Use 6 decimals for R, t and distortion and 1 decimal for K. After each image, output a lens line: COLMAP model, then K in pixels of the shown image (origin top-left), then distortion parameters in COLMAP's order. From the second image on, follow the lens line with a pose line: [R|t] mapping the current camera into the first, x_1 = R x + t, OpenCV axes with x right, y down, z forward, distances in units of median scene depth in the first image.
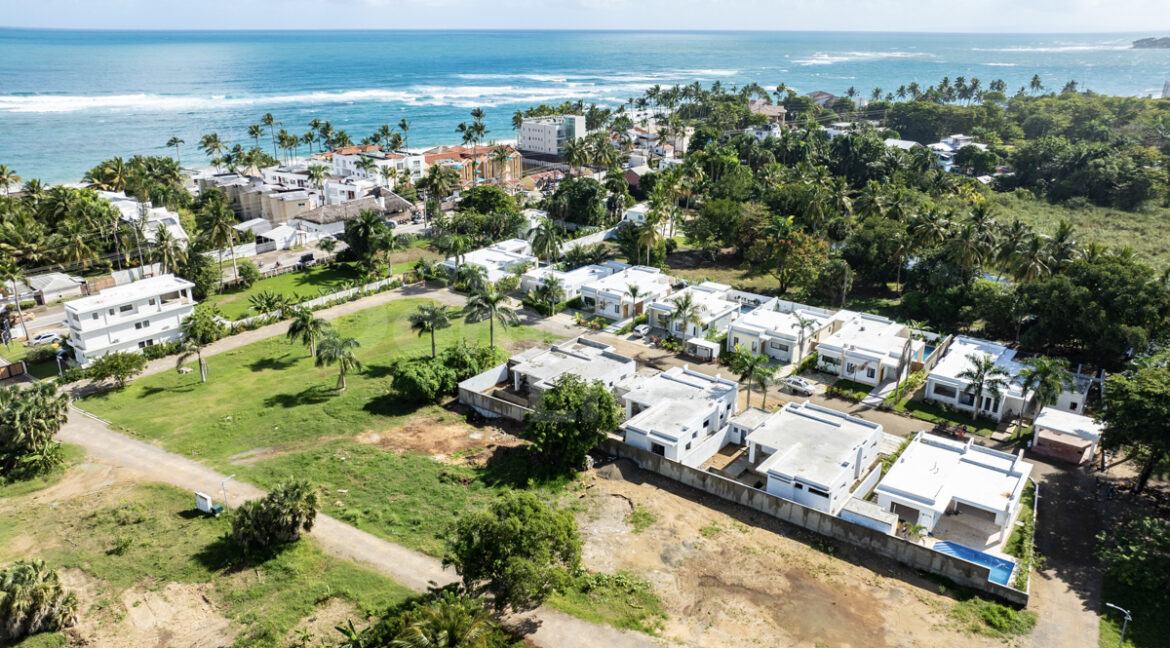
lens RADIAL K [[809.7, 0, 585.0], [0, 809.7, 324.0], [0, 0, 1]] dist [-0.046332, 0.060296]
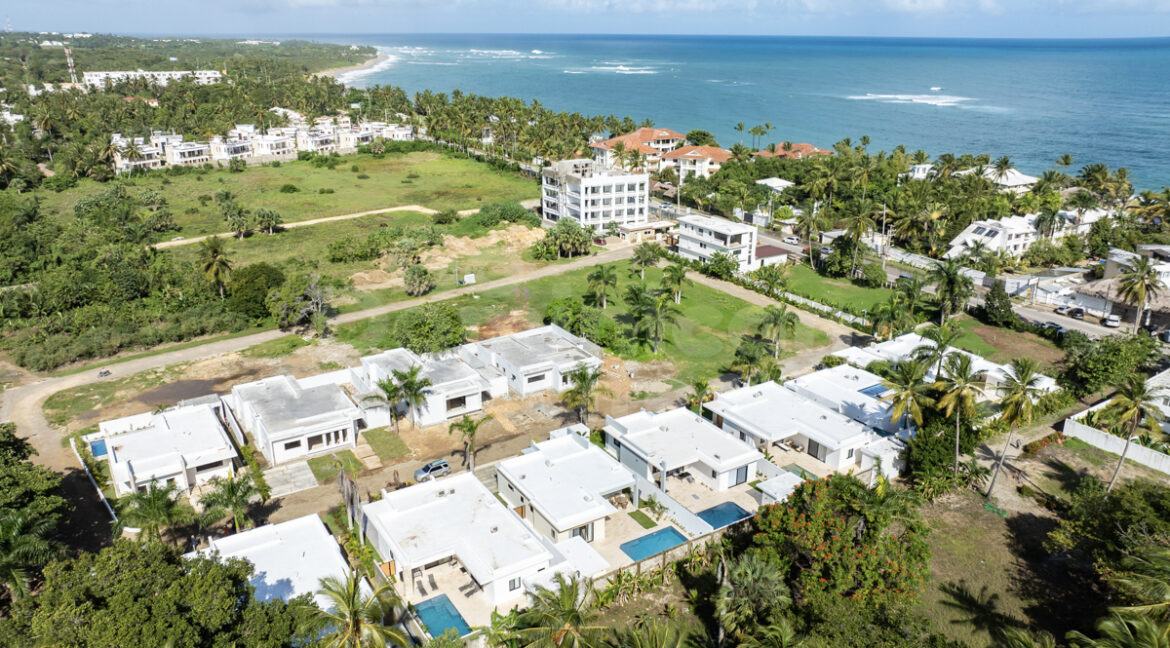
lens RADIAL K [[809.7, 0, 585.0], [0, 809.7, 324.0], [0, 0, 1]] dist [-0.046332, 0.060296]
pose [[-0.322272, 0.318494, -0.891461, 0.914774], [-0.329859, 0.844903, 0.421108, -0.455584], [0.887318, 0.429768, -0.167231, 1.225631]]
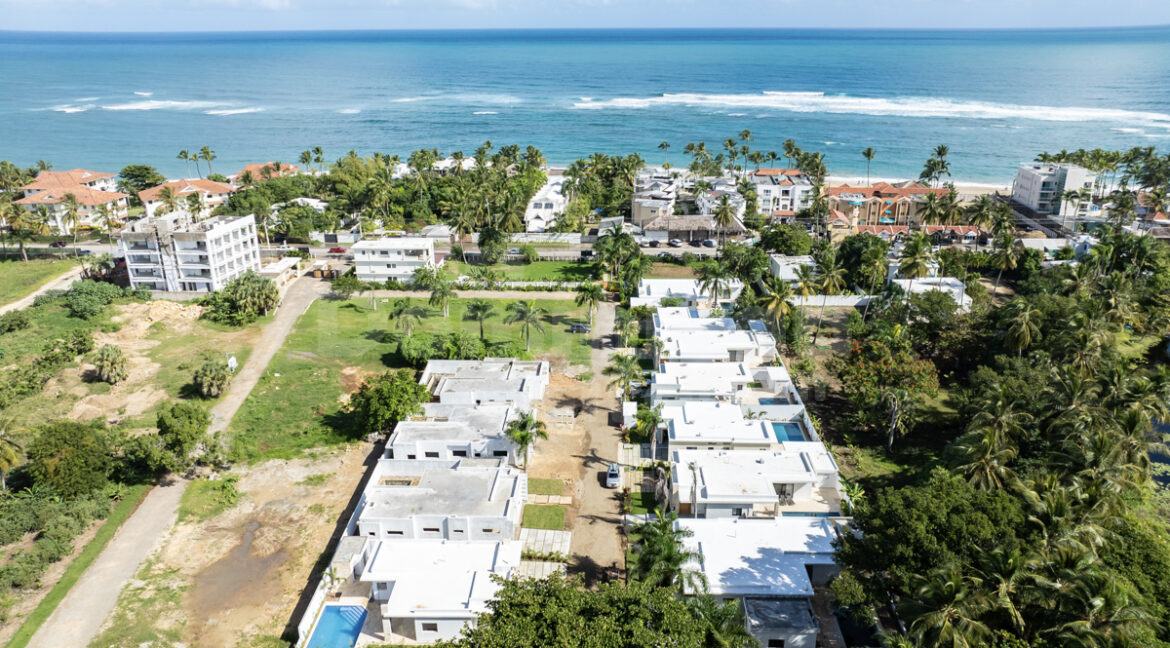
lens RADIAL K [[809.7, 0, 585.0], [0, 809.7, 324.0], [0, 0, 1]] dist [-0.046332, 0.060296]
pose [[0.595127, 0.270865, -0.756608, 0.916367], [-0.271150, 0.953957, 0.128237, -0.205605], [0.756506, 0.128836, 0.641170, 0.354001]]
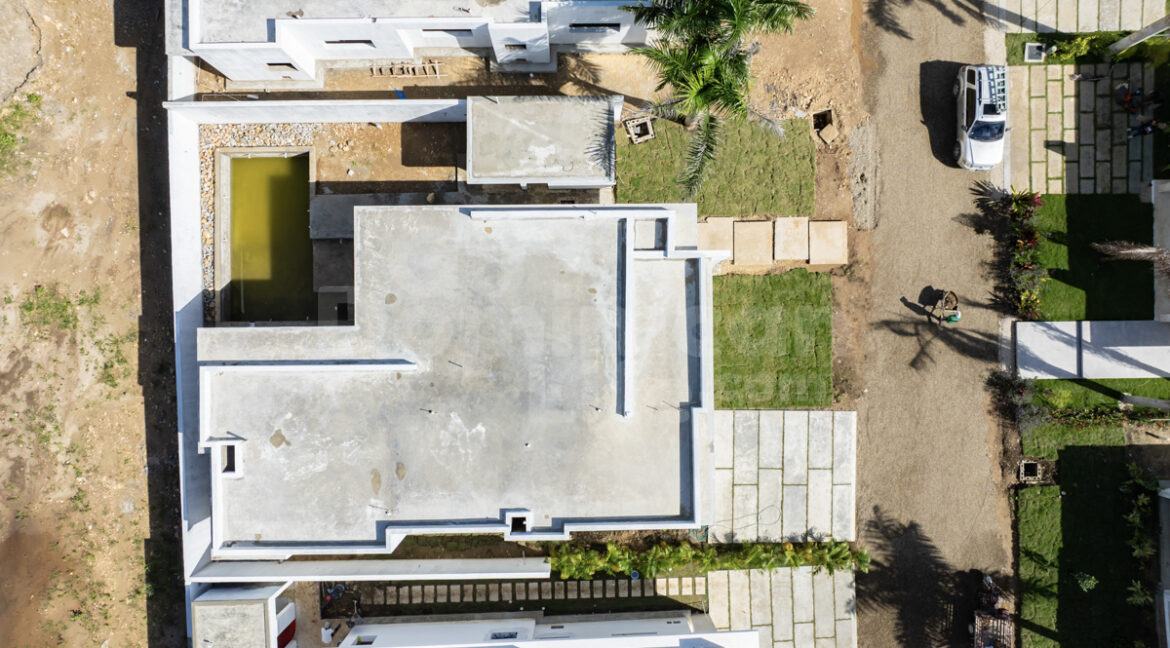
lens RADIAL K [[809.7, 0, 585.0], [0, 809.7, 324.0], [0, 0, 1]] dist [-0.046332, 0.060296]
pose [[0.636538, 0.771182, 0.009891, 0.234741], [-0.284399, 0.222784, 0.932462, -0.131932], [0.716894, -0.596360, 0.361134, 0.760323]]
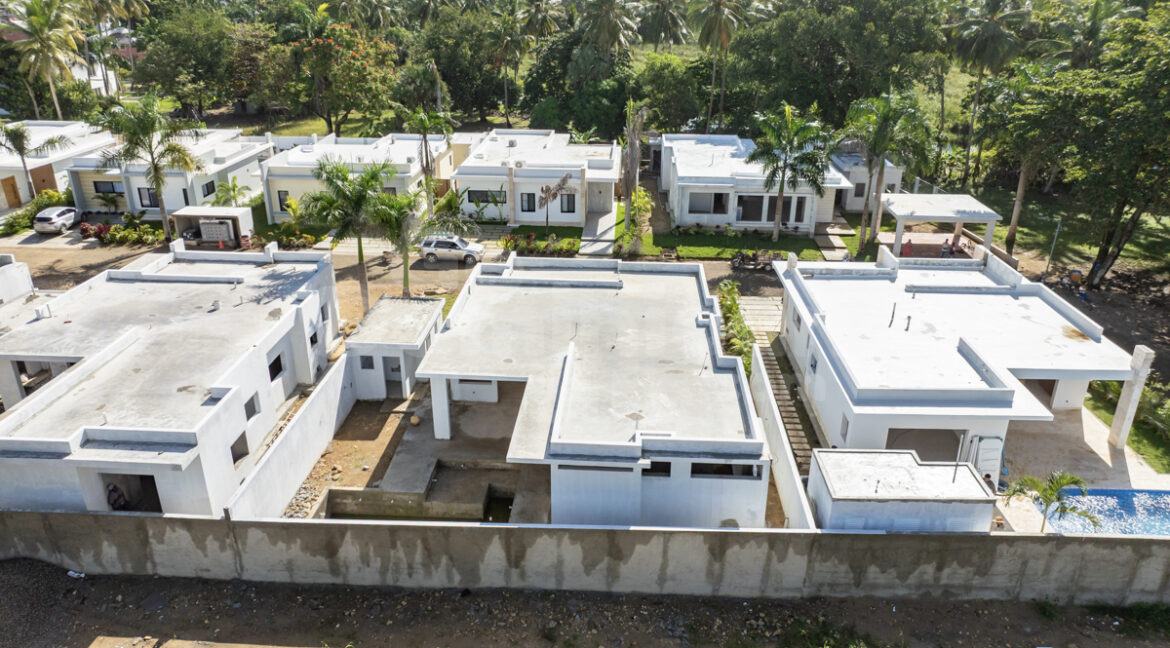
lens RADIAL K [[809.7, 0, 585.0], [0, 809.7, 324.0], [0, 0, 1]] dist [-0.046332, 0.060296]
pose [[0.815591, -0.222205, 0.534262, 0.069178], [0.190453, 0.974966, 0.114759, 0.080343], [-0.546387, 0.008155, 0.837493, 0.567081]]
